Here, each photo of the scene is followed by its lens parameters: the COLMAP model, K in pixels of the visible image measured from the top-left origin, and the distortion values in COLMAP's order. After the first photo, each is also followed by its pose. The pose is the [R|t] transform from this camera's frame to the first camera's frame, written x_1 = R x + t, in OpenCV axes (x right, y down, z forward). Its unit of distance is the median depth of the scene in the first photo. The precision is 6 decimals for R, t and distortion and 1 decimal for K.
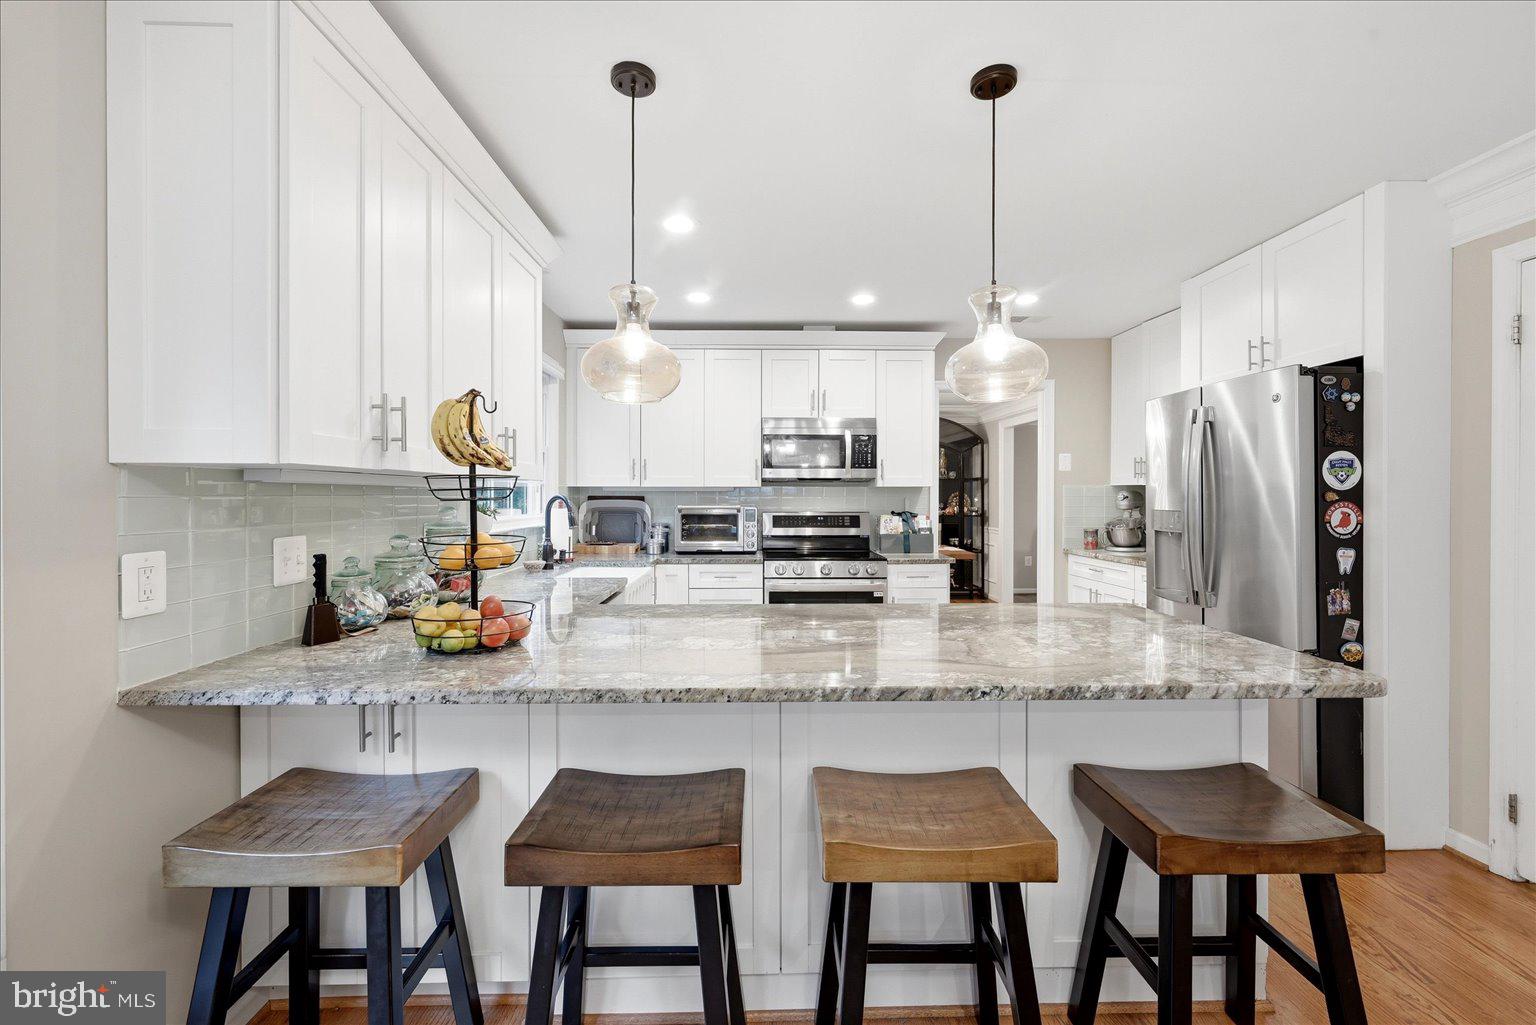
lens RADIAL K [[626.9, 0, 762.6], [0, 626.9, 501.3], [0, 0, 1]] dist [-0.000479, -0.000276]
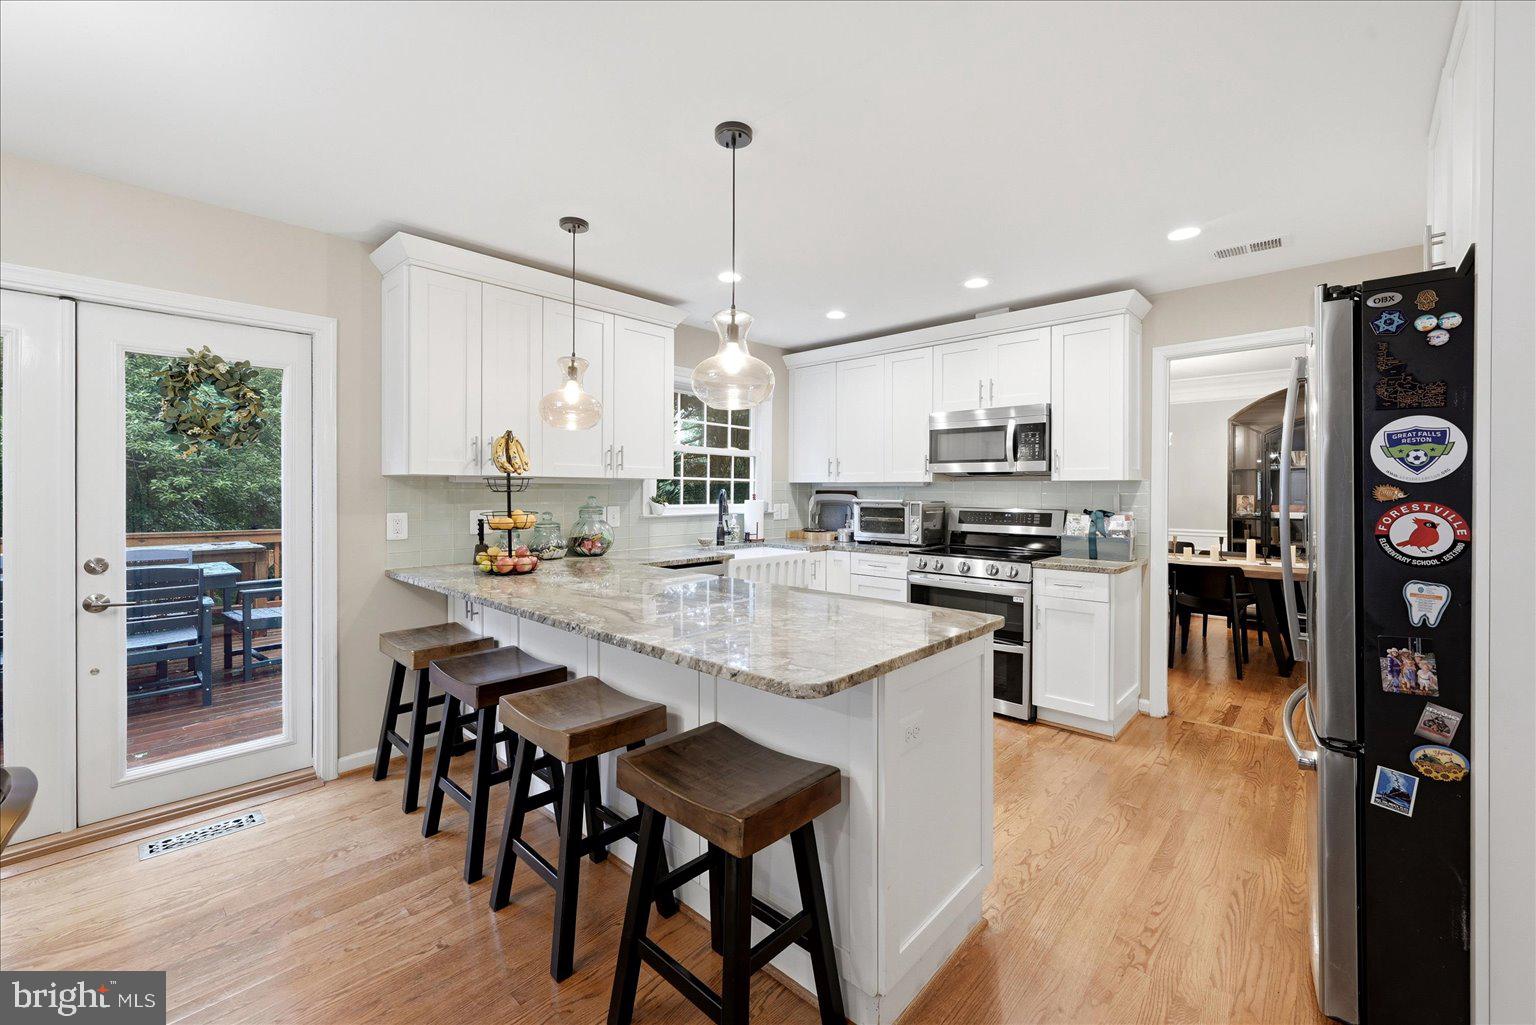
lens RADIAL K [[624.5, 0, 762.1], [0, 624.5, 494.2], [0, 0, 1]] dist [0.001074, 0.000046]
pose [[0.716671, 0.006813, -0.697378, 0.893088], [-0.009465, 0.999955, 0.000042, -0.001178], [0.697347, 0.006571, 0.716703, 0.151427]]
